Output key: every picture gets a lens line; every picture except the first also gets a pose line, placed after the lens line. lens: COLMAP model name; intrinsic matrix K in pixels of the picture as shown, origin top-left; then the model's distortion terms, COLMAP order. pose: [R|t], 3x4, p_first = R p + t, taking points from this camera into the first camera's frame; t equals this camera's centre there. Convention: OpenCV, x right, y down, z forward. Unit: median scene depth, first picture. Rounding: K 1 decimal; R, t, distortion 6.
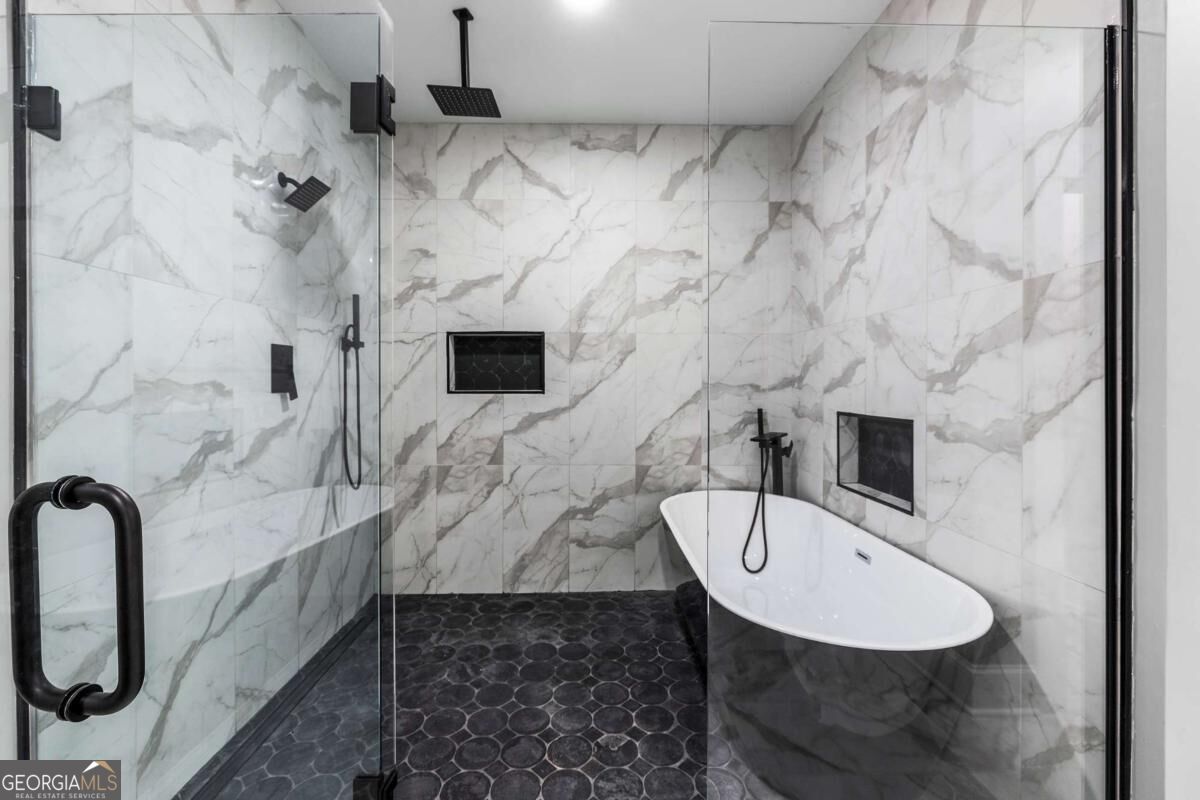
lens RADIAL K [[503.9, 0, 598.5], [0, 503.9, 389.4], [0, 0, 1]] dist [-0.000365, 0.000086]
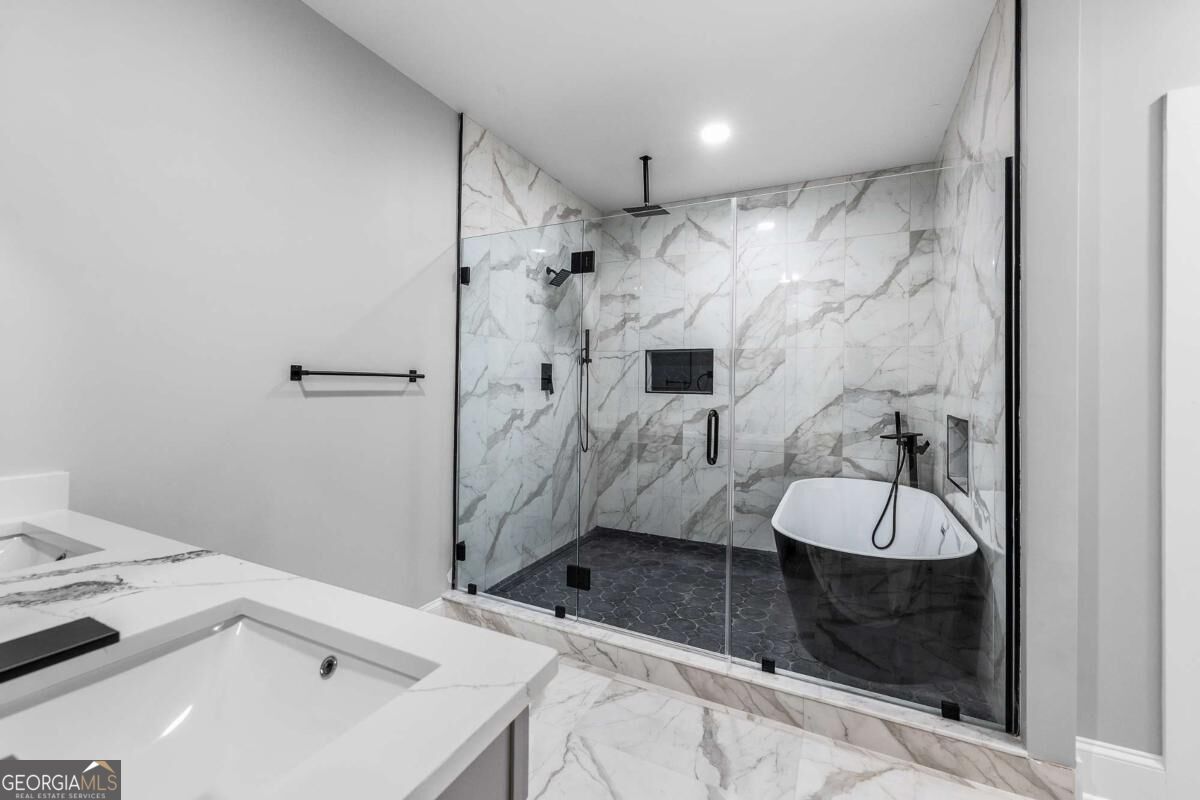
lens RADIAL K [[503.9, 0, 598.5], [0, 503.9, 389.4], [0, 0, 1]] dist [-0.000365, 0.000086]
pose [[0.891088, 0.016539, -0.453529, 0.234648], [-0.018120, 0.999835, 0.000861, -0.000910], [0.453469, 0.007451, 0.891241, -0.343474]]
